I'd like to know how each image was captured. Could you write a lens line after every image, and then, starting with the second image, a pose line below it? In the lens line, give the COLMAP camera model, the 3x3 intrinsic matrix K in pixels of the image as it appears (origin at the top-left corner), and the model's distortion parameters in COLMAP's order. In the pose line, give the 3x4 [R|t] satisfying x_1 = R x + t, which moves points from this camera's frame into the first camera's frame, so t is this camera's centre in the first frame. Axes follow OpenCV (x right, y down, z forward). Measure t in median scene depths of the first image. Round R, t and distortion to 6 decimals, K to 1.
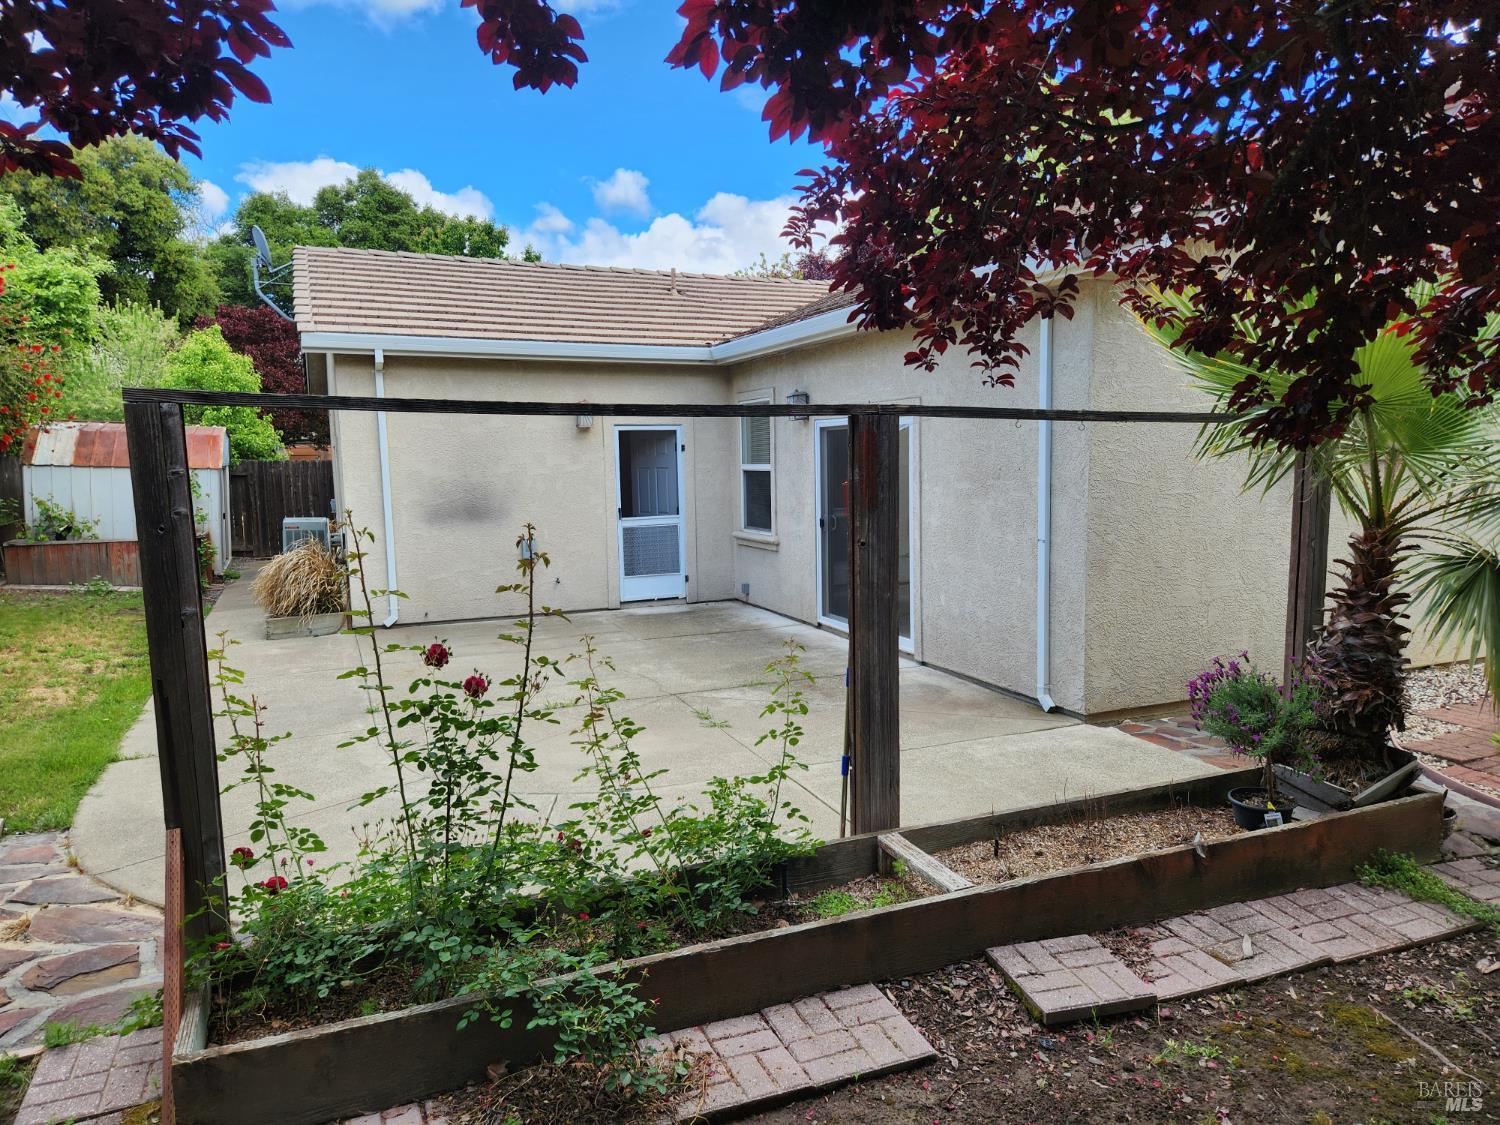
lens RADIAL K [[999.6, 0, 759.6], [0, 999.6, 558.1], [0, 0, 1]] dist [0.075225, -0.058643]
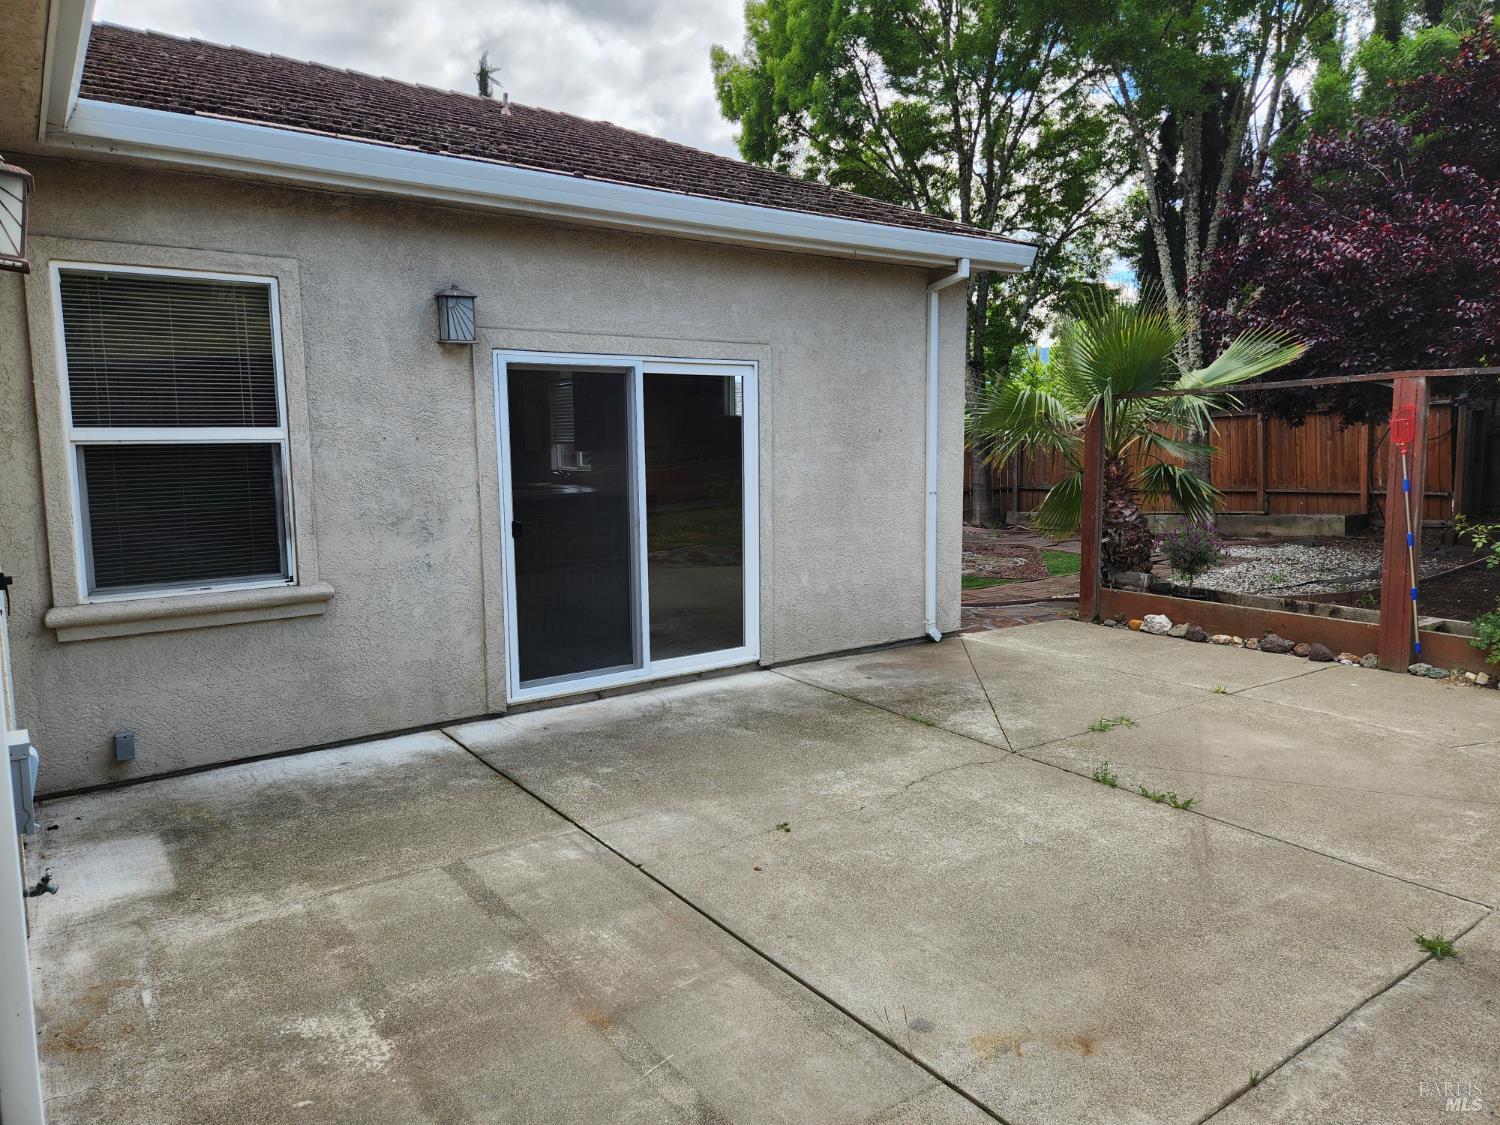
lens RADIAL K [[999.6, 0, 753.6], [0, 999.6, 554.3], [0, 0, 1]] dist [0.075225, -0.058643]
pose [[-0.220368, -0.096222, 0.970659, -0.473718], [0.115492, 0.985549, 0.123918, -0.068597], [-0.968555, 0.139411, -0.206071, 0.878432]]
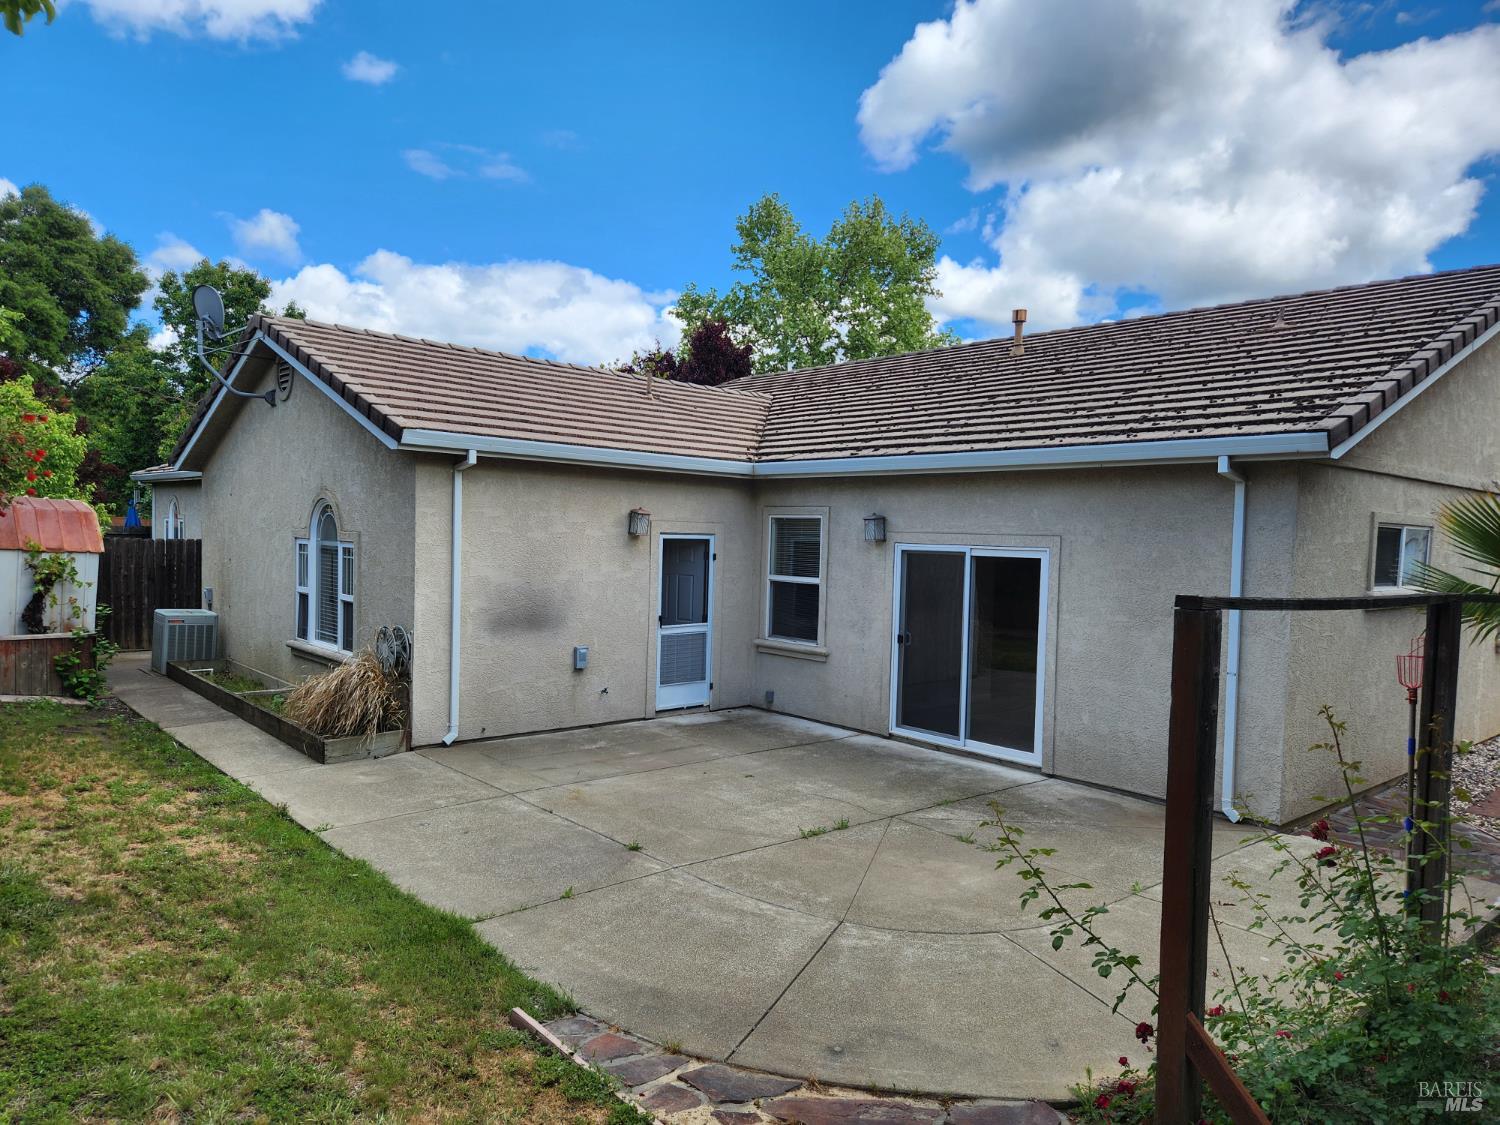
lens RADIAL K [[999.6, 0, 738.4], [0, 999.6, 569.1], [0, 0, 1]] dist [0.075225, -0.058643]
pose [[0.950824, 0.032304, 0.308041, -0.383037], [-0.012397, 0.997718, -0.066363, -0.032396], [-0.309482, 0.059281, 0.949056, 0.034610]]
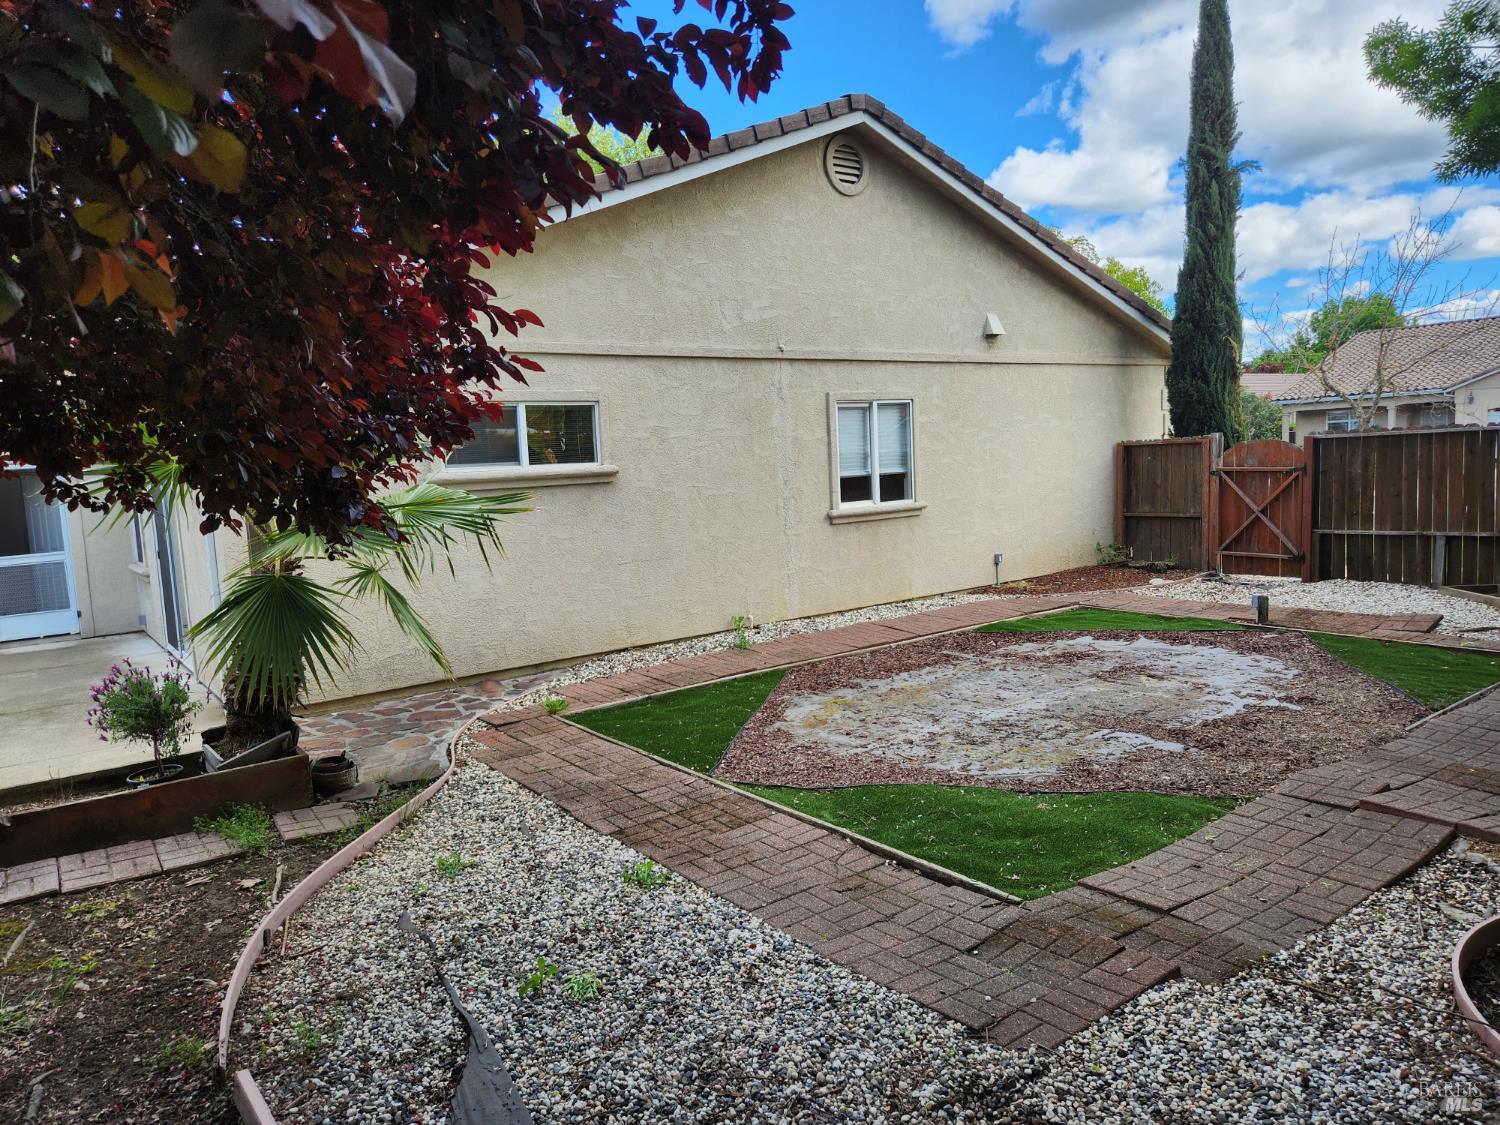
lens RADIAL K [[999.6, 0, 748.0], [0, 999.6, 572.2], [0, 0, 1]] dist [0.075225, -0.058643]
pose [[0.975040, -0.056030, 0.214843, 0.390387], [0.055187, 0.998427, 0.009925, 0.005739], [-0.215061, 0.002179, 0.976598, -0.161185]]
